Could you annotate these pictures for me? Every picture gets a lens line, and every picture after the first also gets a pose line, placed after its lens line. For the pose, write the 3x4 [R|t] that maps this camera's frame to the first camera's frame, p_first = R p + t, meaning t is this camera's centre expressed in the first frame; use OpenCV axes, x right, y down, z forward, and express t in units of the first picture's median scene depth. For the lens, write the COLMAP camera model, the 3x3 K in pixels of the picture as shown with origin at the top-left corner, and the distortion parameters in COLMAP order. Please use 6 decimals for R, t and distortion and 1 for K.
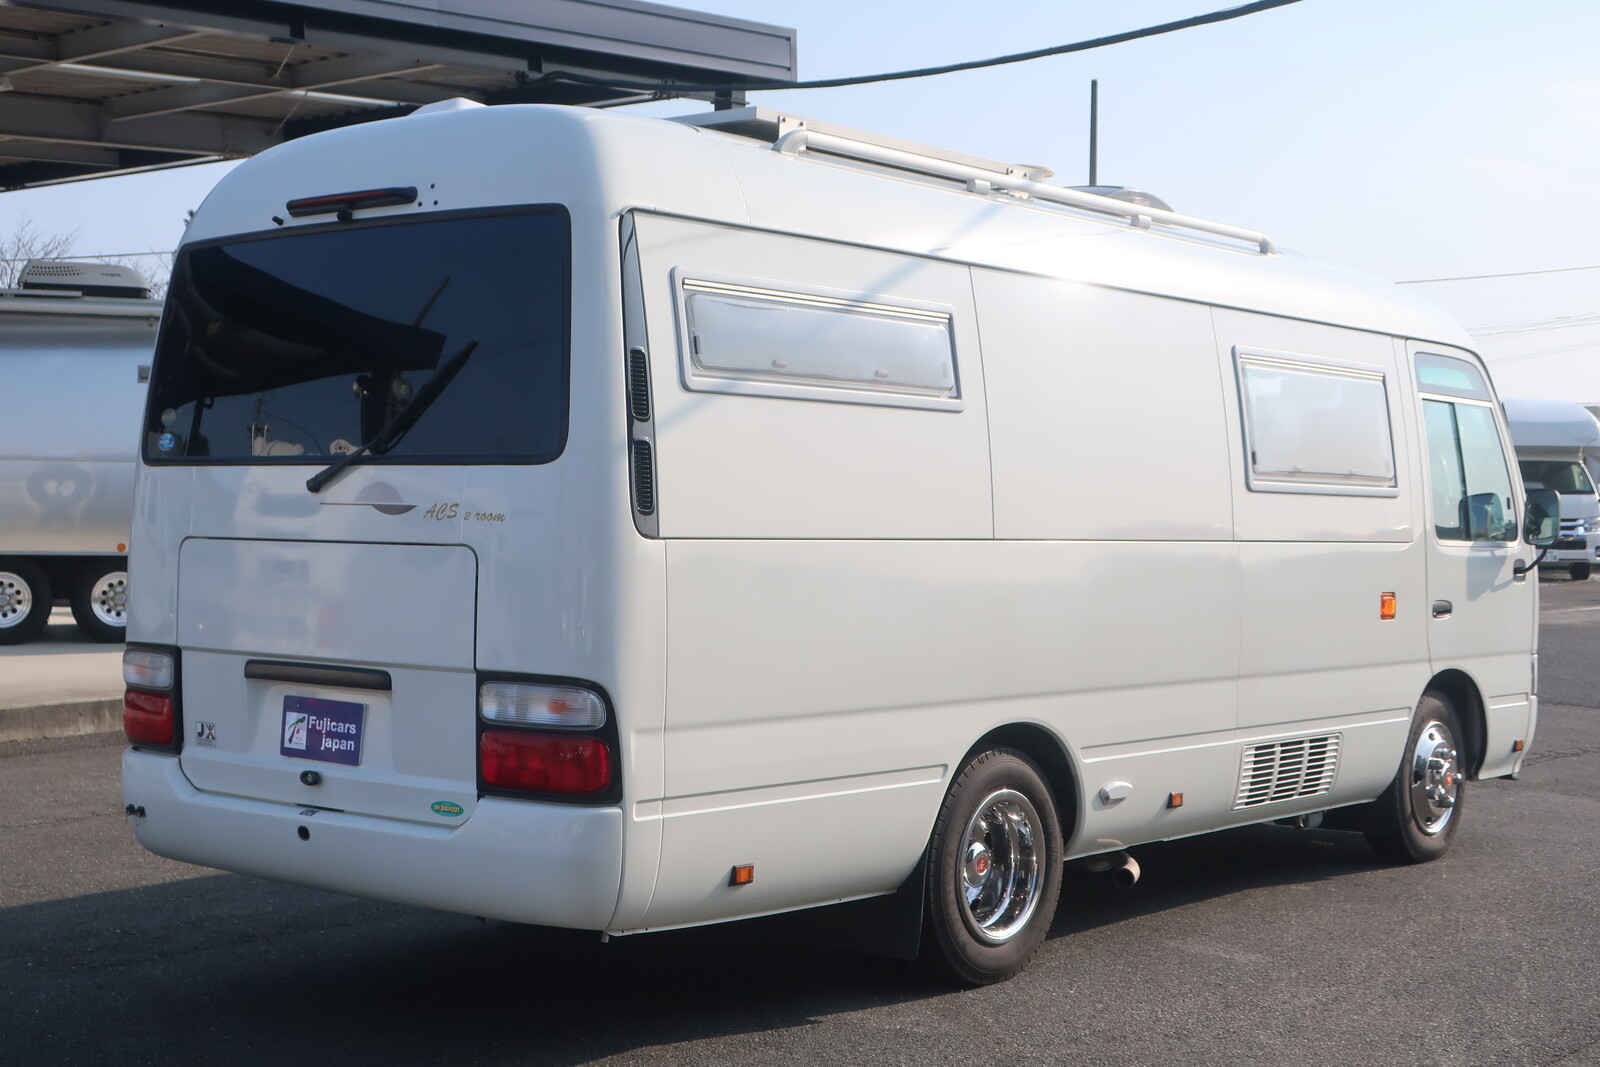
lens RADIAL K [[2114.3, 0, 800.0], [0, 2114.3, 533.5], [0, 0, 1]] dist [0.015872, 0.014810]
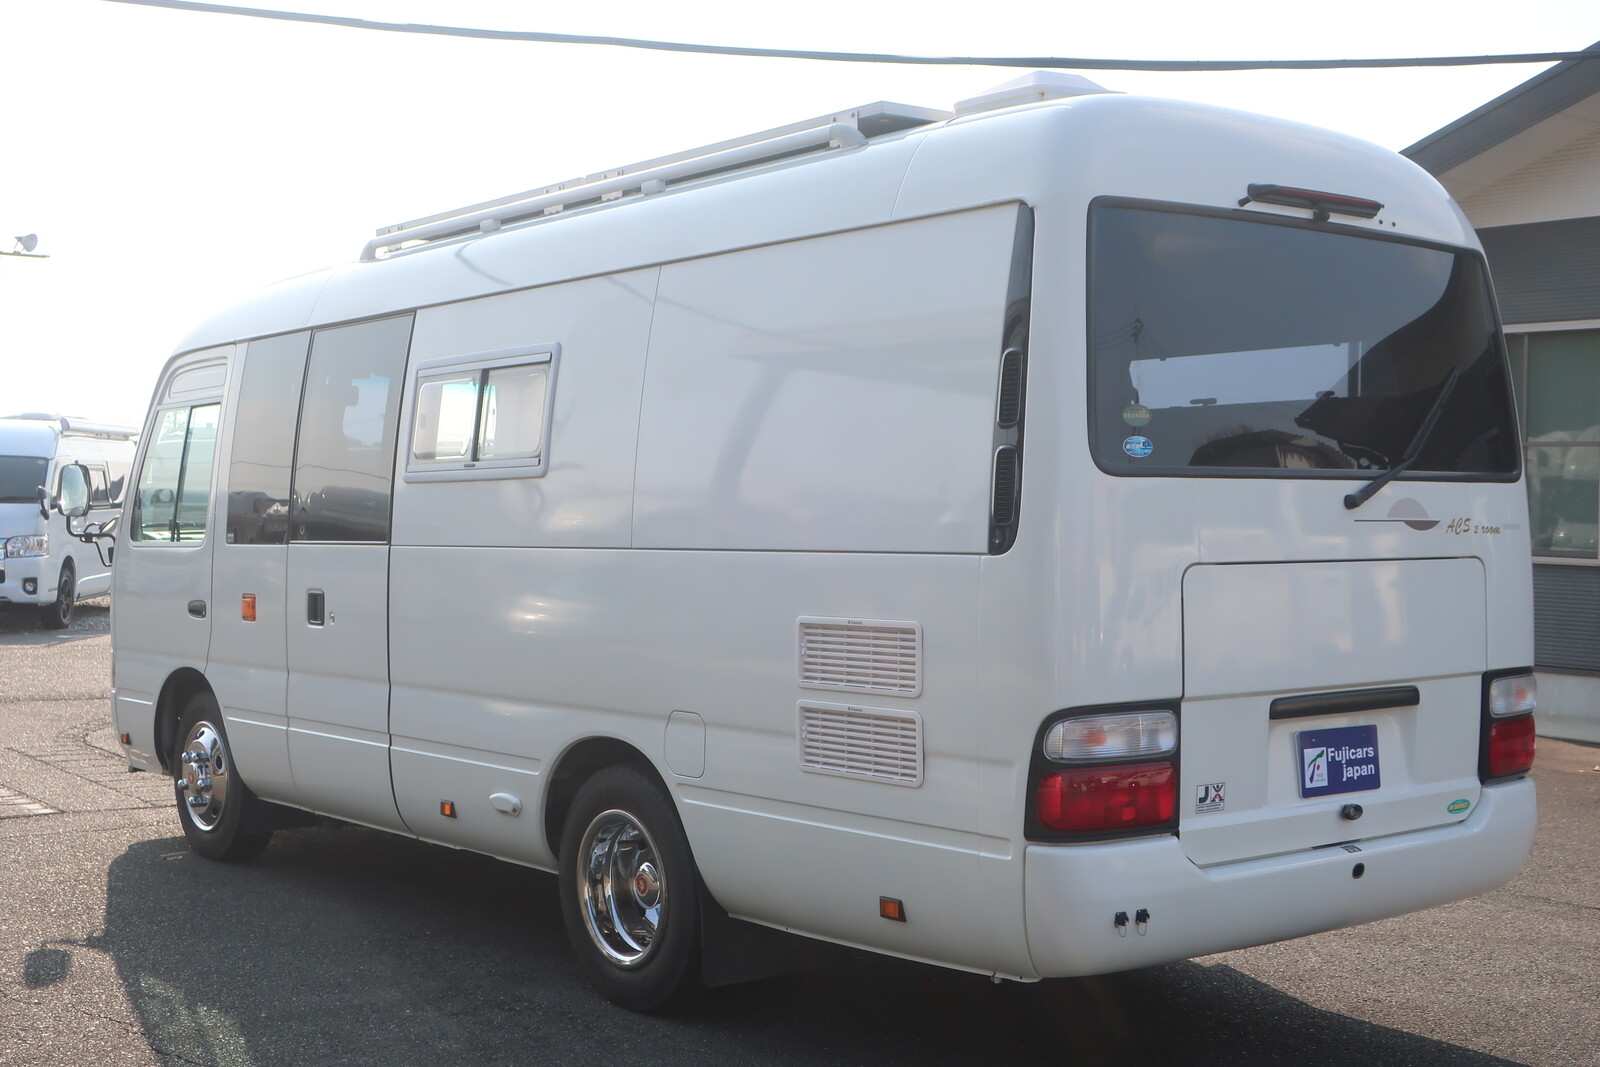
lens RADIAL K [[2129.9, 0, 800.0], [0, 2129.9, 533.5], [0, 0, 1]] dist [0.026293, 0.038085]
pose [[0.190457, -0.021190, 0.981467, -1.198663], [0.015806, 0.999704, 0.018517, -0.029657], [-0.981568, 0.011986, 0.190736, 1.048979]]
